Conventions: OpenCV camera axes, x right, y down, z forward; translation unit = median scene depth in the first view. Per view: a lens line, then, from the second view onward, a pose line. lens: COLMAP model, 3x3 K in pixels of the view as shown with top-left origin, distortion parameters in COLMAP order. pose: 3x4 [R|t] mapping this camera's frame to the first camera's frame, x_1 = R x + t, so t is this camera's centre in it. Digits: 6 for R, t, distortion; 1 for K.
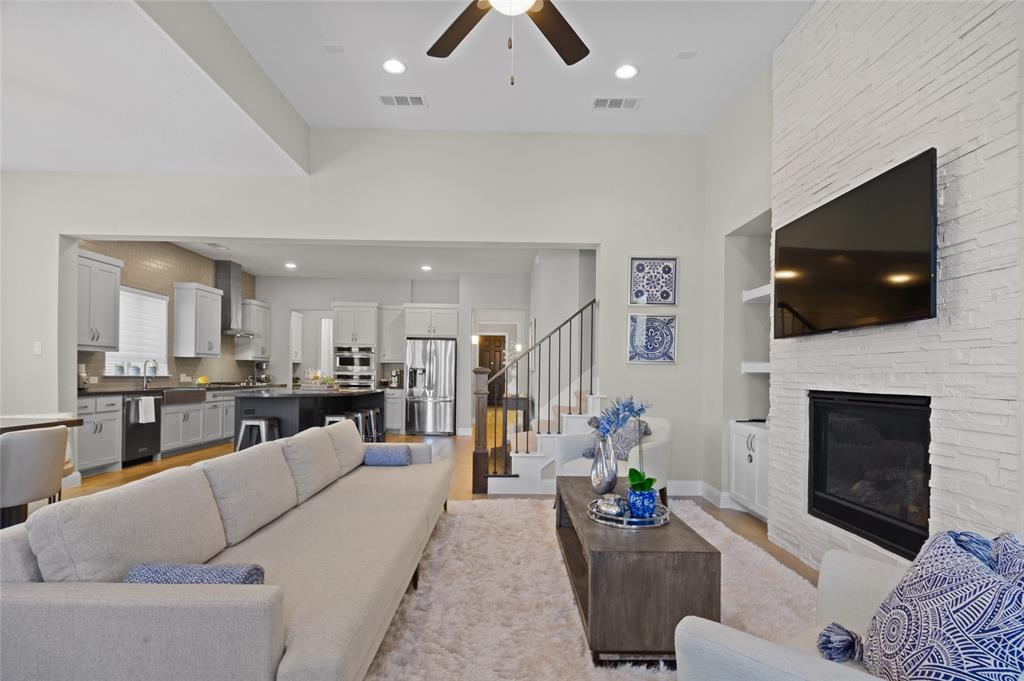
lens RADIAL K [[499.8, 0, 517.9], [0, 499.8, 376.3], [0, 0, 1]] dist [0.006209, -0.012248]
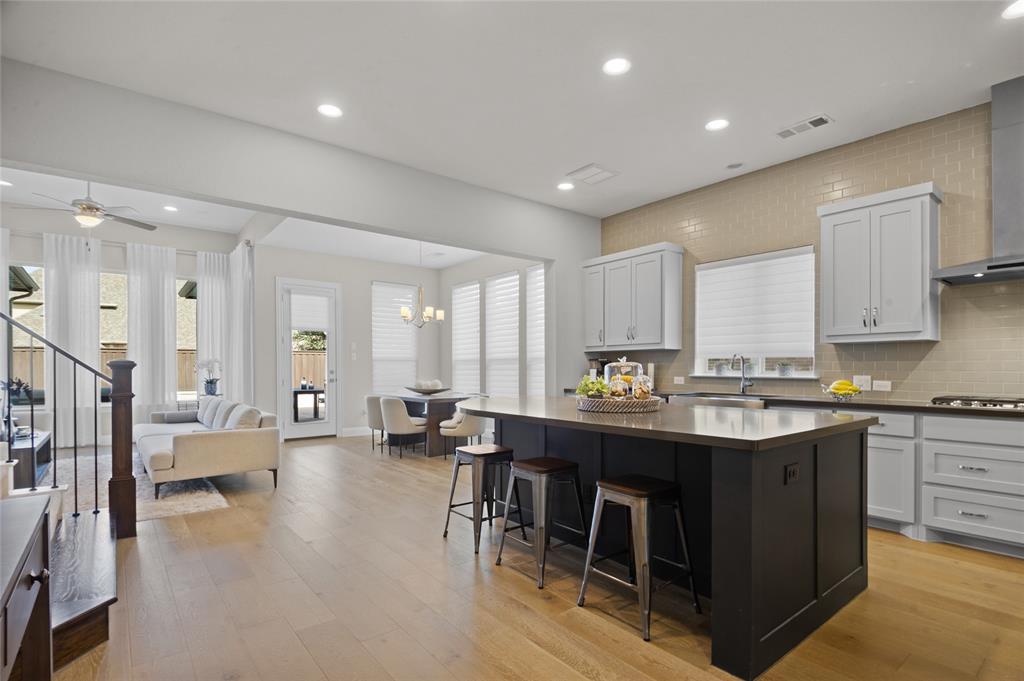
lens RADIAL K [[499.8, 0, 518.1], [0, 499.8, 379.1], [0, 0, 1]] dist [0.006209, -0.012248]
pose [[-0.791651, -0.001995, -0.610970, -0.055859], [-0.013672, 0.999802, 0.014451, -0.003395], [0.610821, 0.019794, -0.791522, 1.232353]]
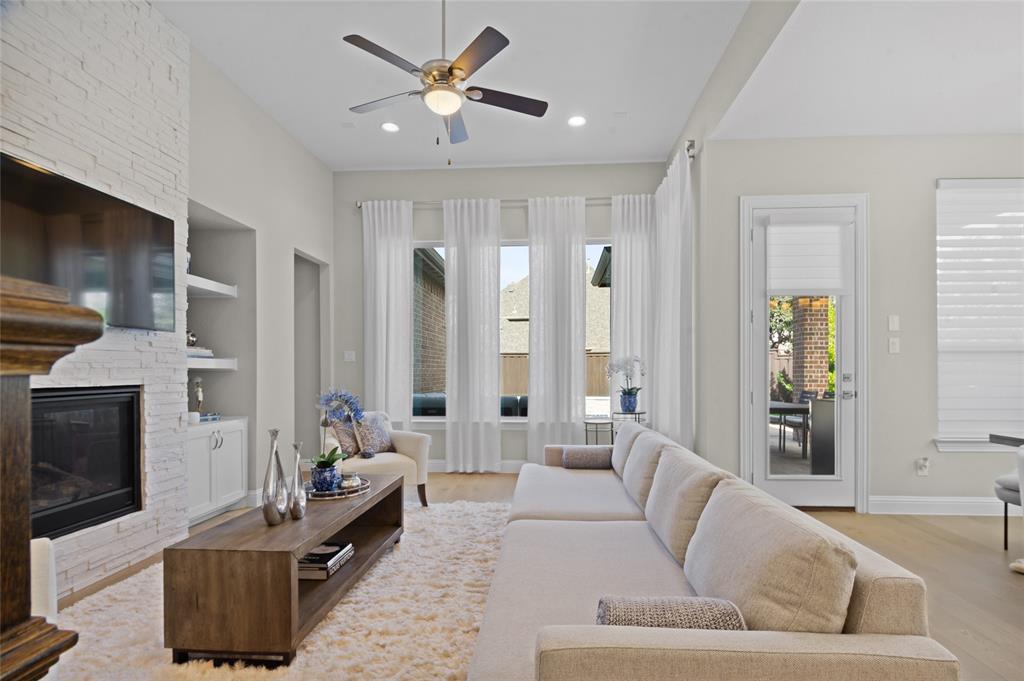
lens RADIAL K [[499.8, 0, 519.4], [0, 499.8, 370.2], [0, 0, 1]] dist [0.006209, -0.012248]
pose [[-0.995774, -0.009806, 0.091308, -0.102414], [-0.009657, 0.999951, 0.002074, -0.003826], [-0.091324, 0.001183, -0.995821, 0.674869]]
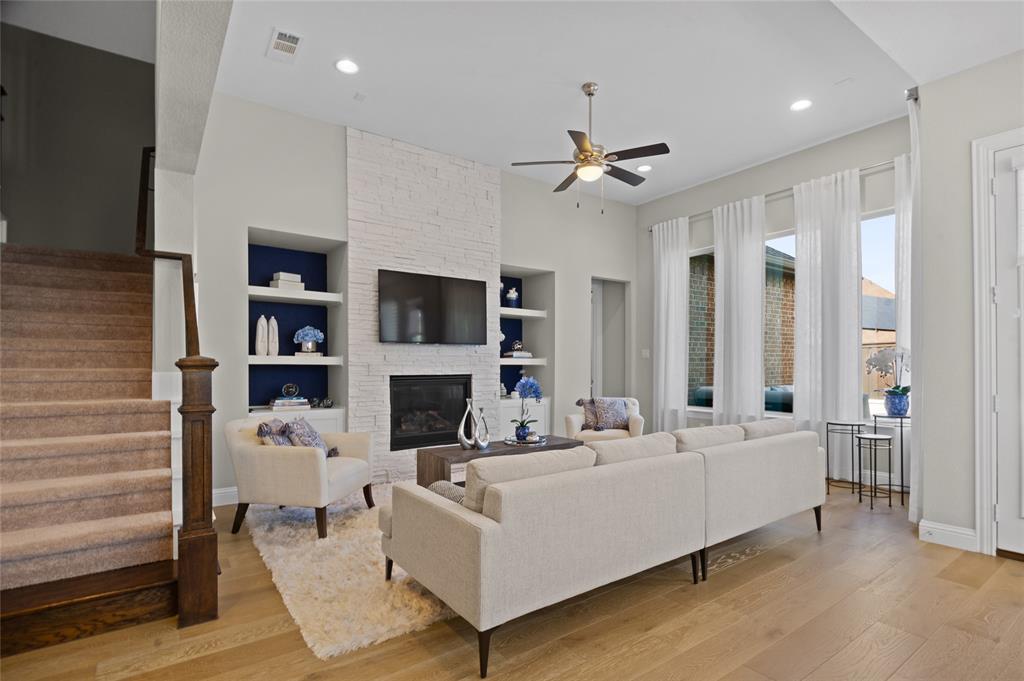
lens RADIAL K [[499.8, 0, 521.7], [0, 499.8, 368.2], [0, 0, 1]] dist [0.006209, -0.012248]
pose [[-0.566331, -0.015620, 0.824030, -0.418878], [-0.001463, 0.999838, 0.017947, -0.010677], [-0.824177, 0.008958, -0.566262, 0.658904]]
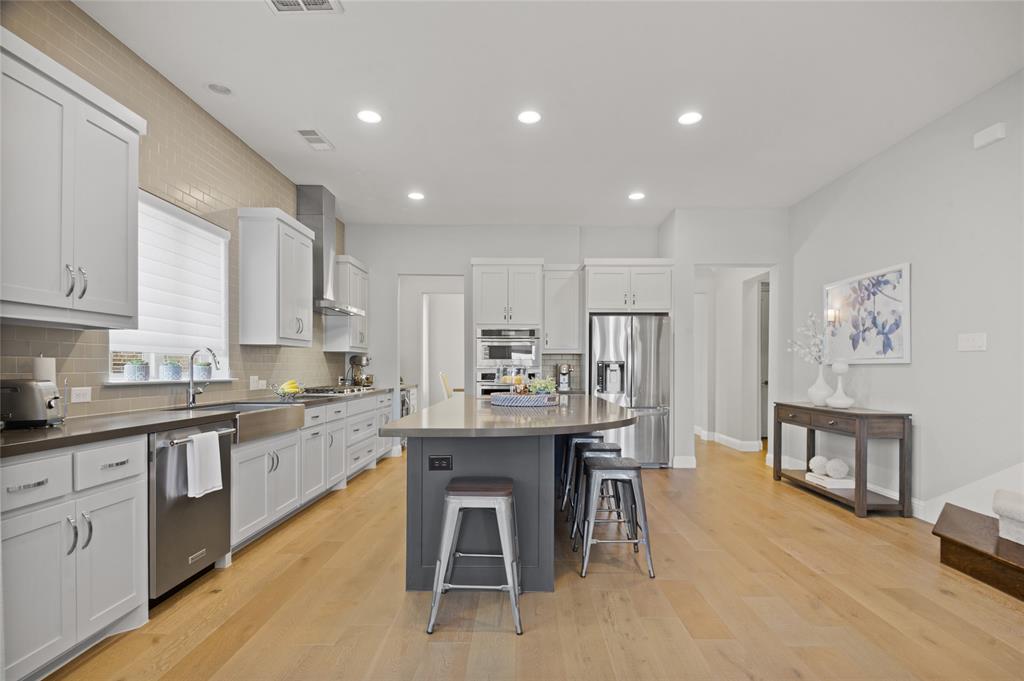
lens RADIAL K [[499.8, 0, 523.4], [0, 499.8, 373.7], [0, 0, 1]] dist [0.006209, -0.012248]
pose [[0.999642, -0.009474, -0.025039, -0.365180], [0.009637, 0.999933, 0.006416, -0.007665], [0.024976, -0.006655, 0.999666, 0.462404]]
